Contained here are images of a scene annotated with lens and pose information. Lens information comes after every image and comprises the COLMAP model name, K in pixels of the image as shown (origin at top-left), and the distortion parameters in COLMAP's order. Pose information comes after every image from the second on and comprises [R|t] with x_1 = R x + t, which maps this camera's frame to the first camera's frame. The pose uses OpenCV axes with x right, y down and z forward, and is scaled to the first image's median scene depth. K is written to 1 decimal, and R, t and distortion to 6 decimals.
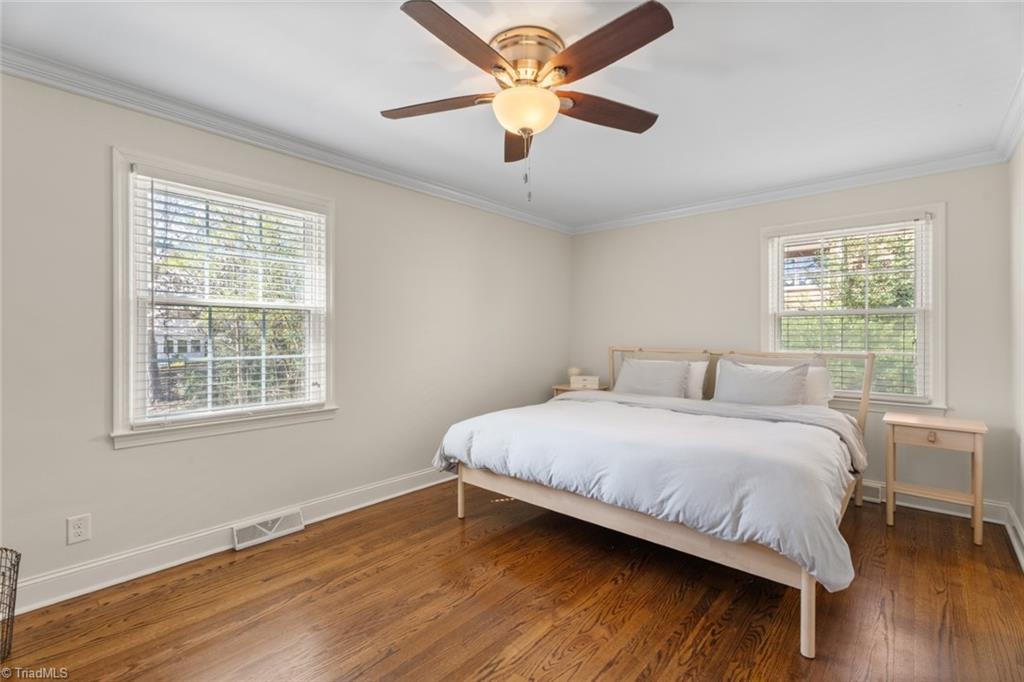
lens RADIAL K [[455.9, 0, 511.3], [0, 455.9, 341.5], [0, 0, 1]] dist [0.002315, -0.000624]
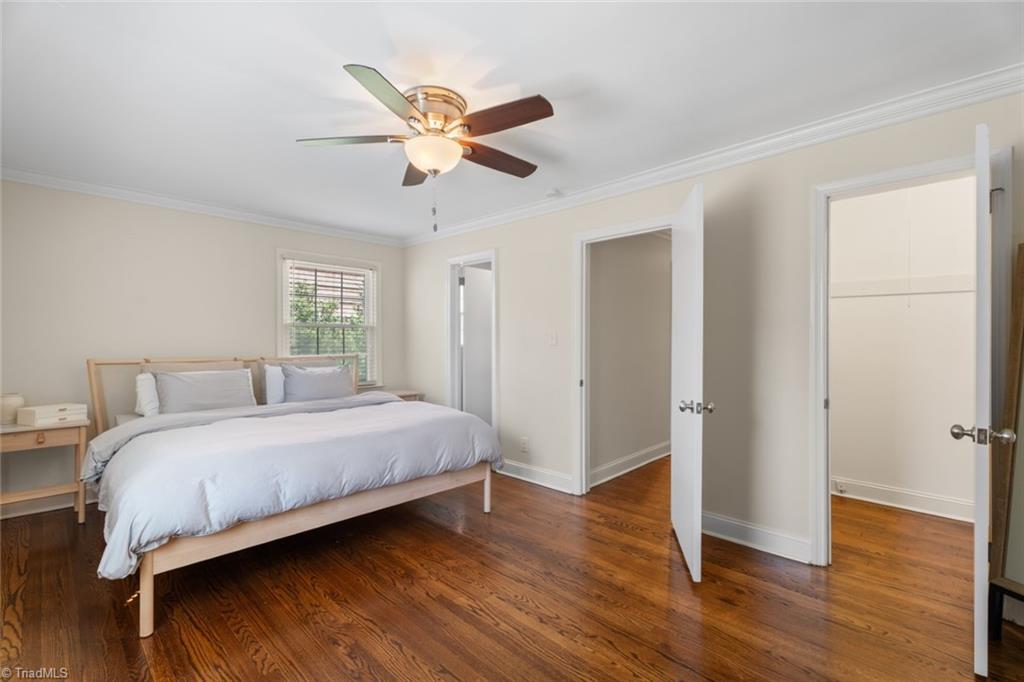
lens RADIAL K [[455.9, 0, 508.0], [0, 455.9, 339.0], [0, 0, 1]] dist [0.002315, -0.000624]
pose [[0.061341, -0.000380, 0.998117, -0.920760], [0.015015, 0.999887, -0.000542, -0.021510], [-0.998004, 0.015020, 0.061340, 0.588403]]
